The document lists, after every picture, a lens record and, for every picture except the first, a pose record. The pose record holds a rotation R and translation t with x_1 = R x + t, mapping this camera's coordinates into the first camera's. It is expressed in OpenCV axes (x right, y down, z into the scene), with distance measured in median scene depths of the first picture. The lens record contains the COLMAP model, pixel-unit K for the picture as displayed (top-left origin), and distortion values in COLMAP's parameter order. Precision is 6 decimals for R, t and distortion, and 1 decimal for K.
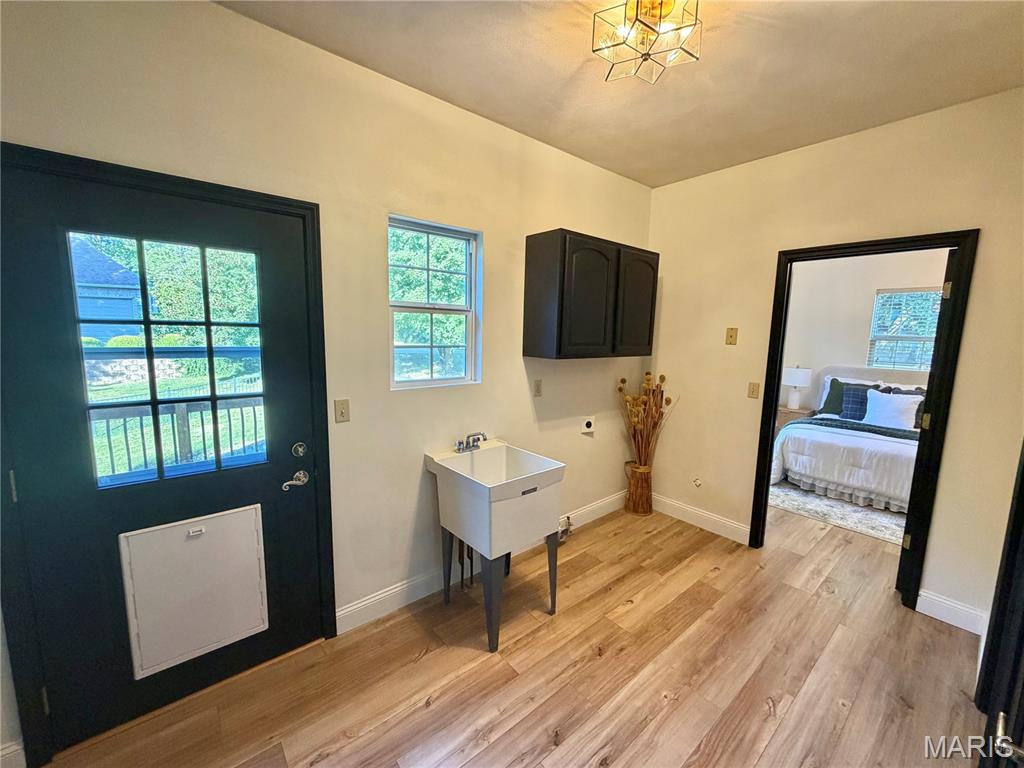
lens RADIAL K [[408.8, 0, 510.4], [0, 408.8, 382.9], [0, 0, 1]] dist [0.000118, 0.000431]
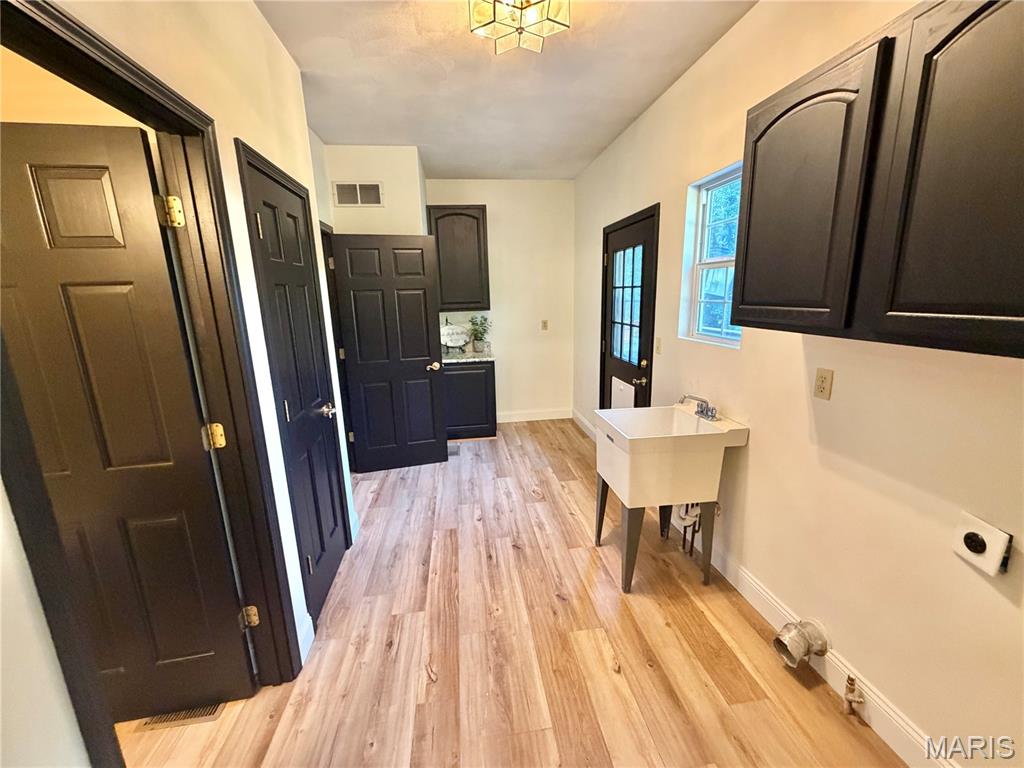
lens RADIAL K [[408.8, 0, 513.3], [0, 408.8, 383.5], [0, 0, 1]] dist [0.000118, 0.000431]
pose [[-0.524501, 0.178146, -0.832564, 1.138106], [-0.097427, 0.958884, 0.266552, -0.145637], [0.845817, 0.220921, -0.485579, 1.380255]]
